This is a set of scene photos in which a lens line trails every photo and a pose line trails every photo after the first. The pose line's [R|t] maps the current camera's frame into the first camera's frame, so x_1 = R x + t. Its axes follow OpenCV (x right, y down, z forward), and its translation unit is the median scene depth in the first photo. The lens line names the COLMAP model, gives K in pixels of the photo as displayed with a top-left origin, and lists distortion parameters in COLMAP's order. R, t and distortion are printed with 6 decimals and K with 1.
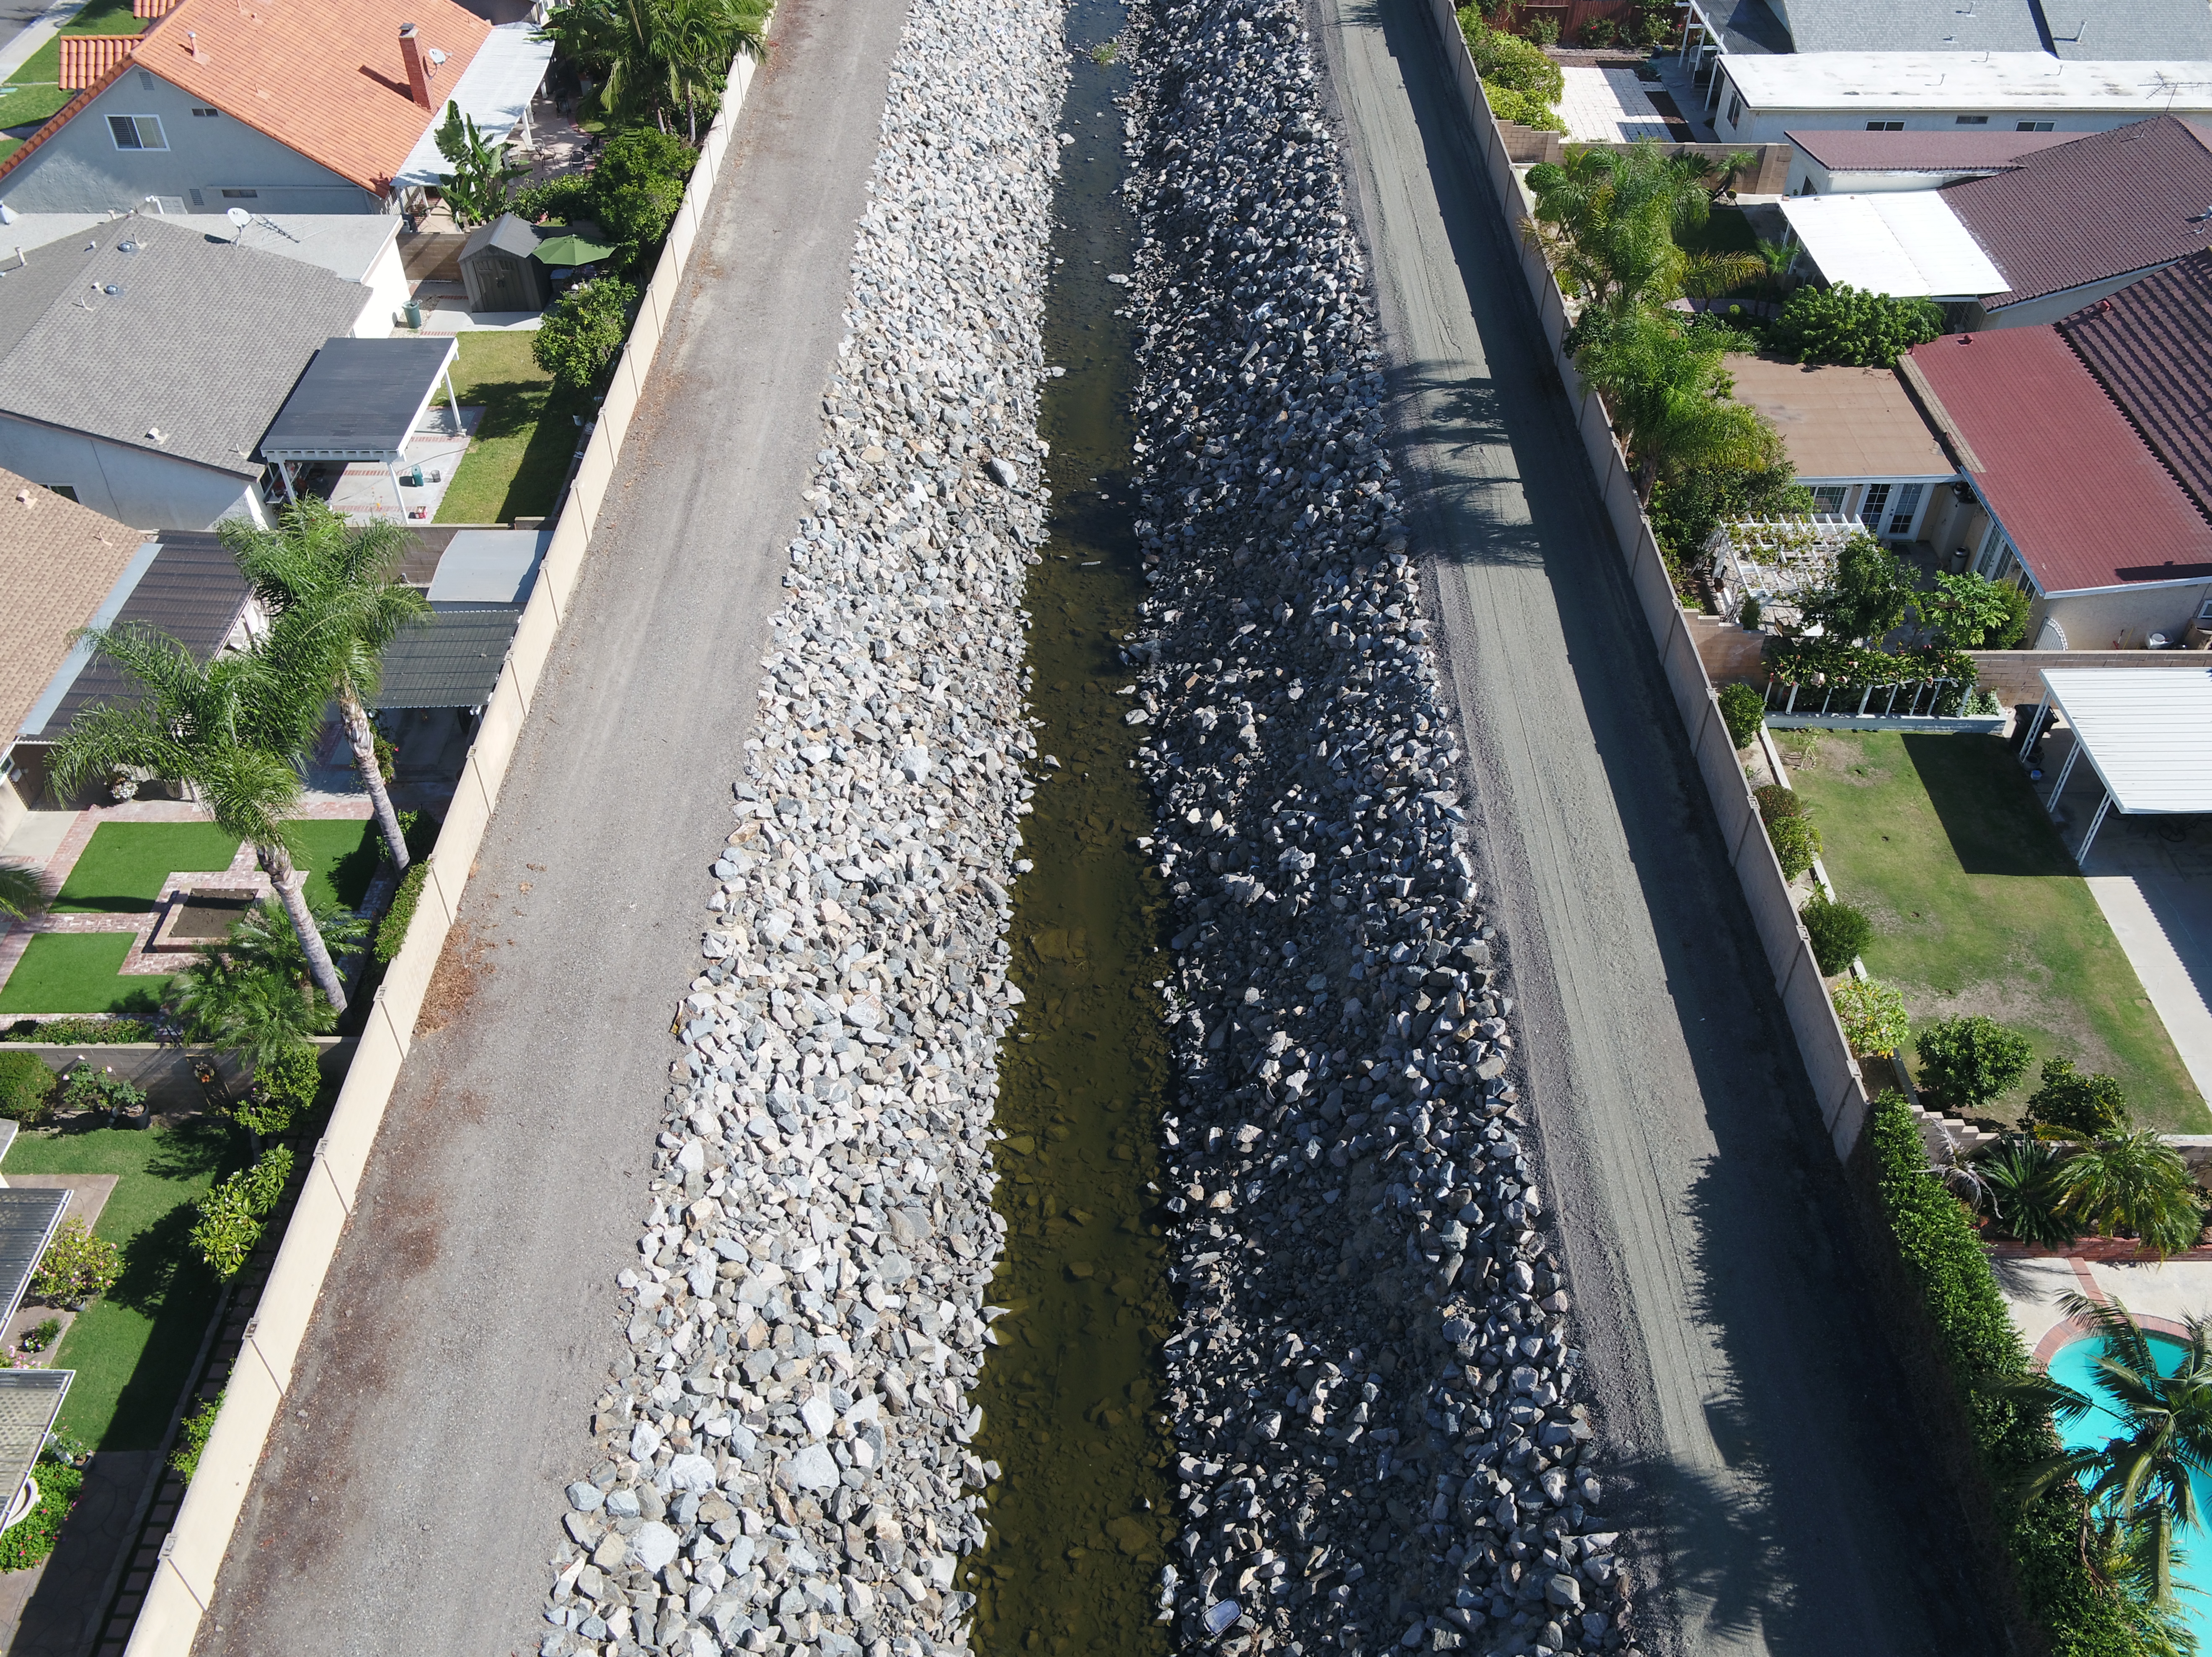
lens RADIAL K [[1937.2, 0, 1106.0], [0, 1937.2, 828.5], [0, 0, 1]] dist [0.009512, 0.004388]
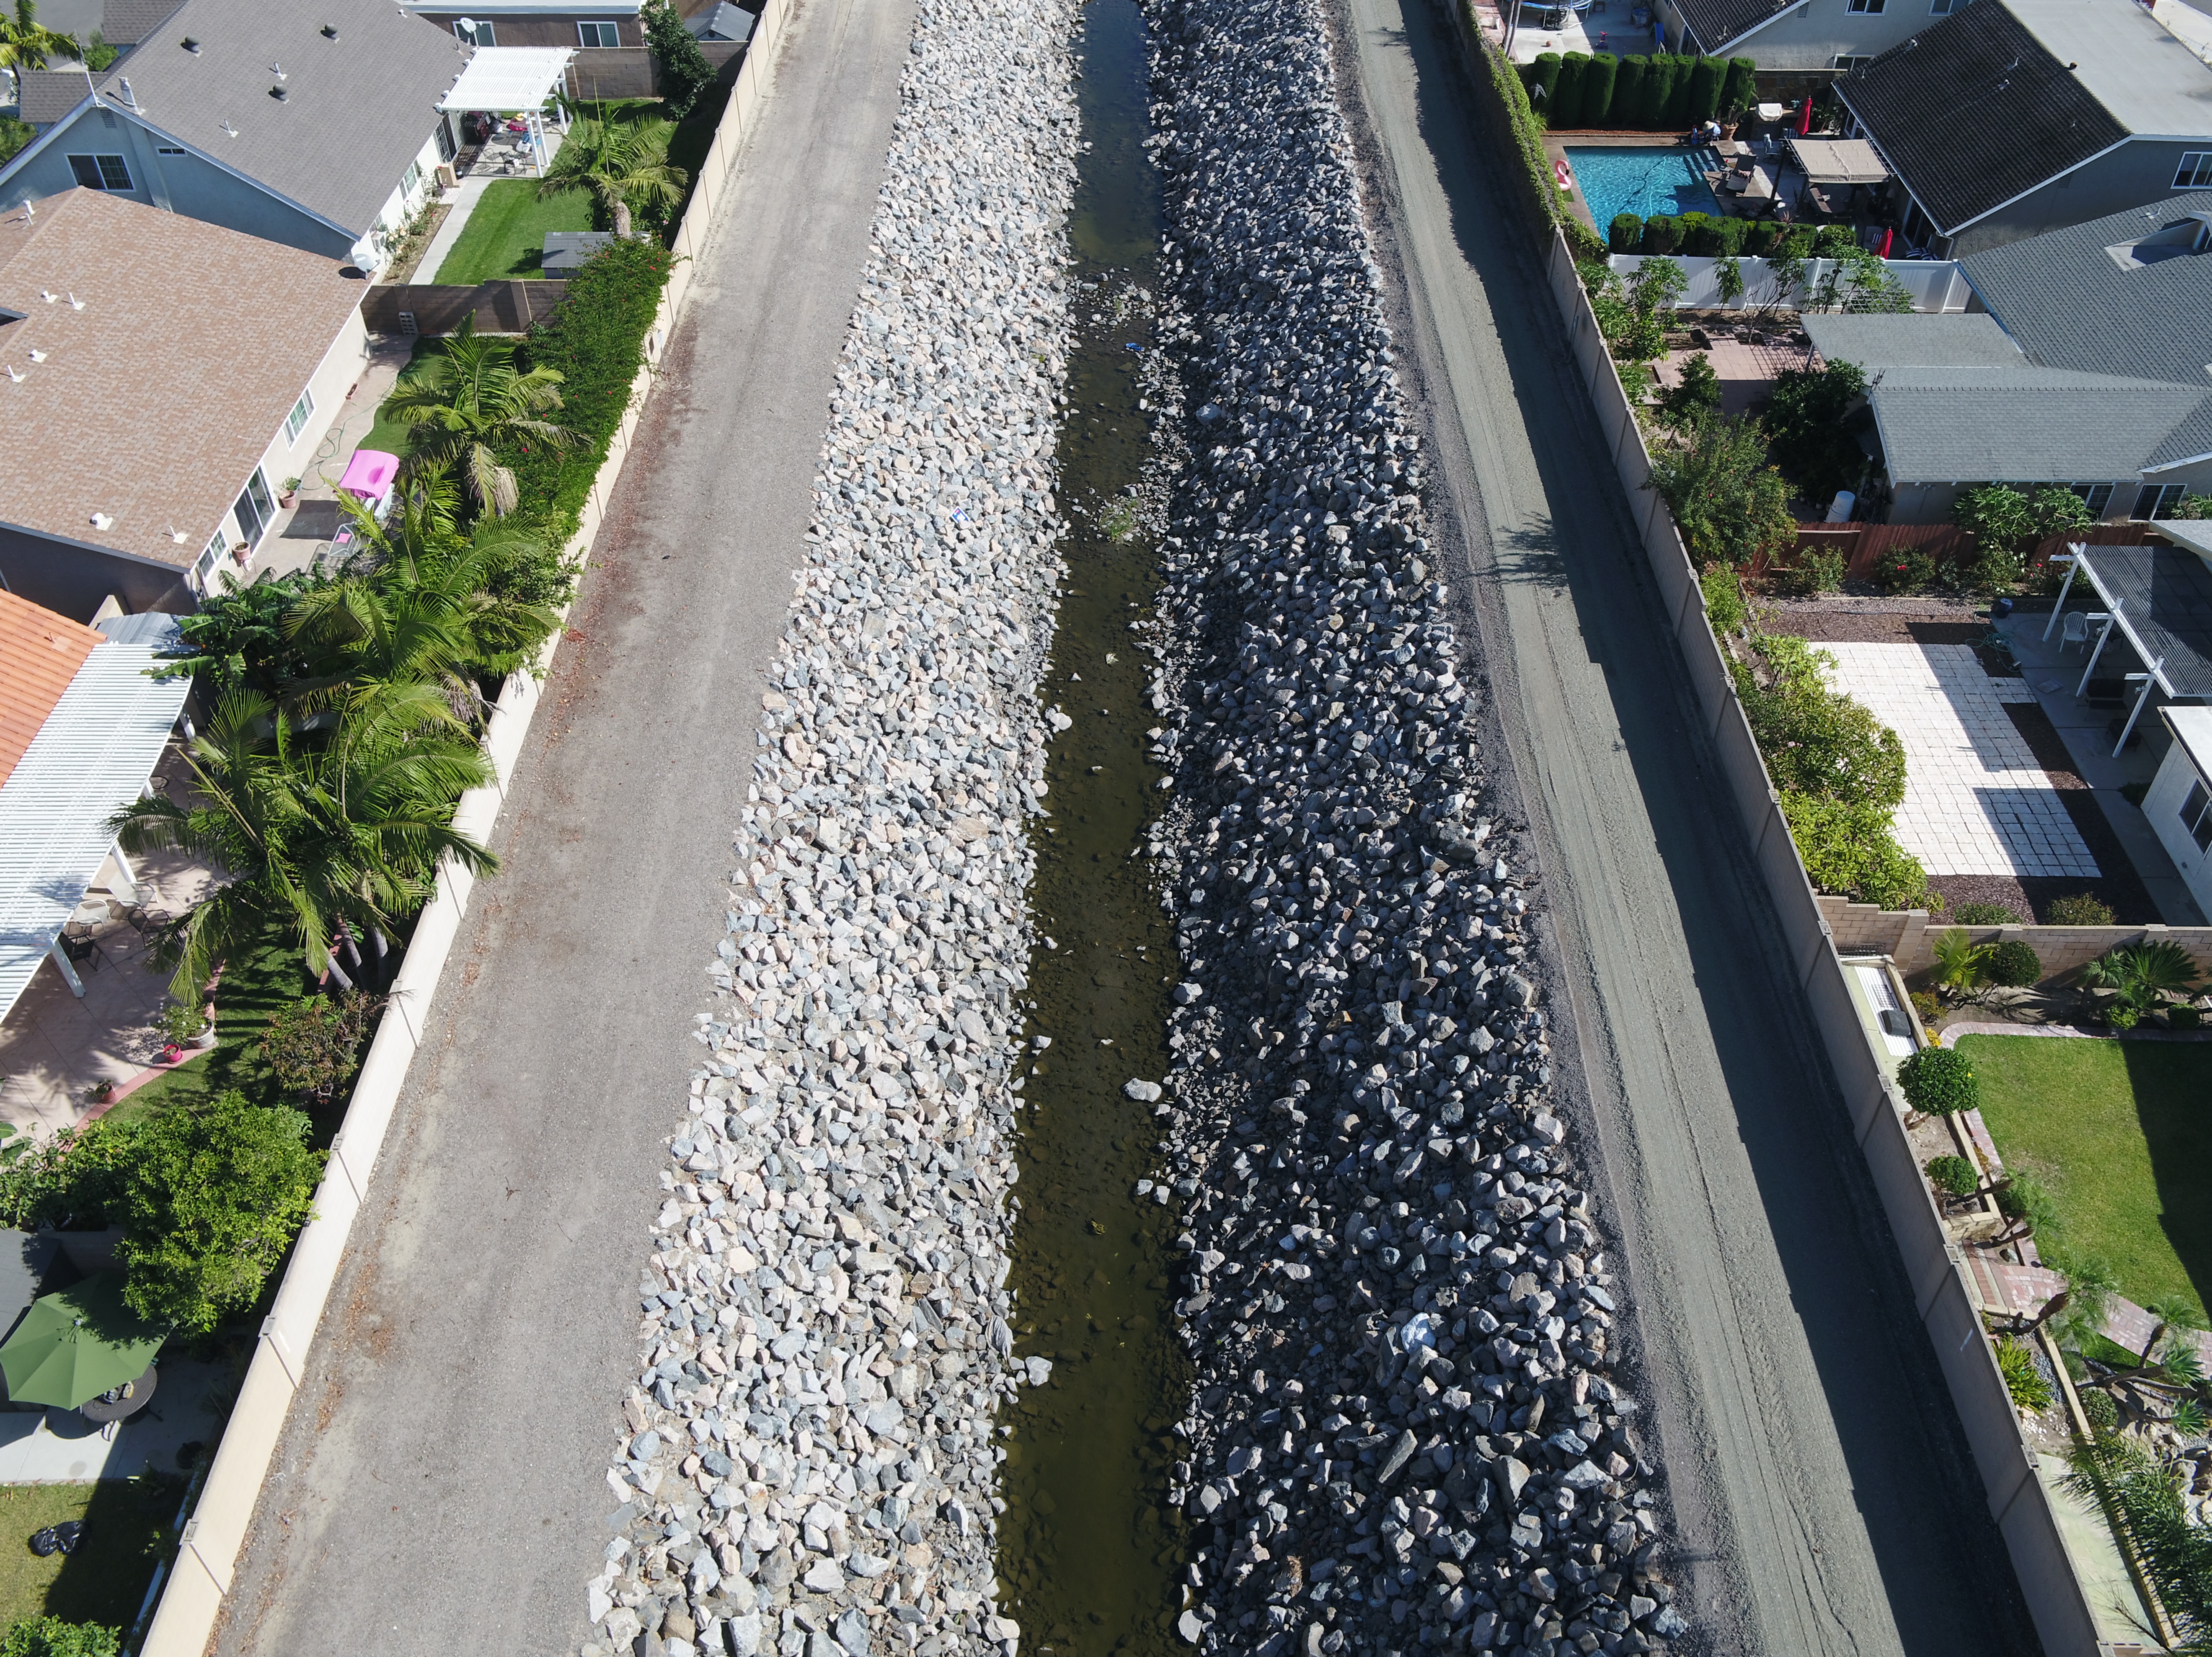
lens RADIAL K [[1923.5, 0, 1106.0], [0, 1923.5, 828.5], [0, 0, 1]] dist [0.005537, -0.003905]
pose [[0.999989, -0.001603, -0.004483, -0.002224], [0.001647, 0.999950, 0.009857, -0.352540], [0.004467, -0.009864, 0.999941, 0.398643]]
